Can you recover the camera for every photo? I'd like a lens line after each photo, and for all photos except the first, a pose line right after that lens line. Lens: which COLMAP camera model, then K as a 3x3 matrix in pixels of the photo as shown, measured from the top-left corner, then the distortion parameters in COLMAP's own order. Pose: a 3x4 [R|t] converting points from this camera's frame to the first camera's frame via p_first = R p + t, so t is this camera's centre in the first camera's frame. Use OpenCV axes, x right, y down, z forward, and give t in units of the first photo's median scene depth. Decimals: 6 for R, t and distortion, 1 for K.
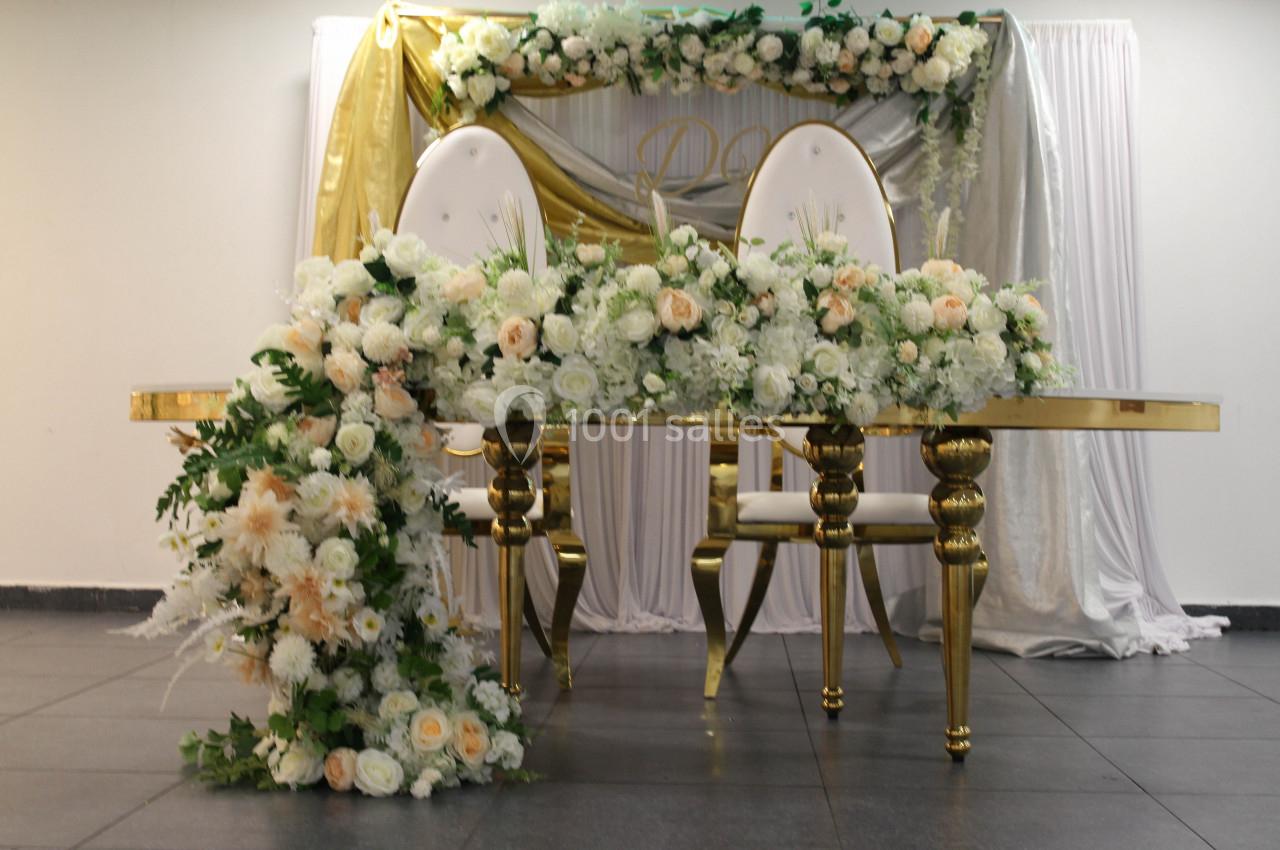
lens RADIAL K [[1181.3, 0, 640.0], [0, 1181.3, 425.0], [0, 0, 1]] dist [0.126329, -0.210422]
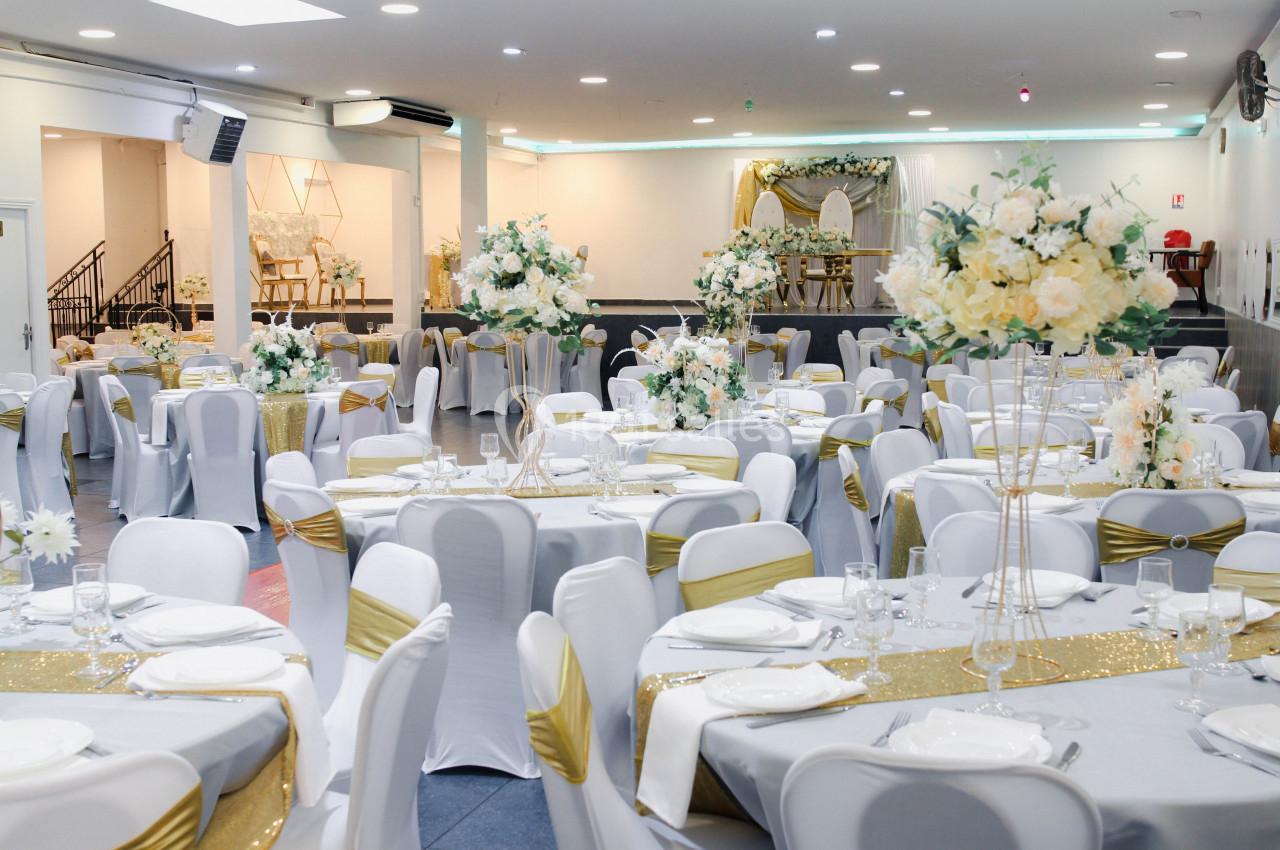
lens RADIAL K [[1181.3, 0, 640.0], [0, 1181.3, 425.0], [0, 0, 1]] dist [0.126329, -0.210422]
pose [[0.940373, 0.032644, -0.338575, 0.910987], [0.006084, 0.993610, 0.112700, 0.110363], [0.340090, -0.108040, 0.934166, -3.293862]]
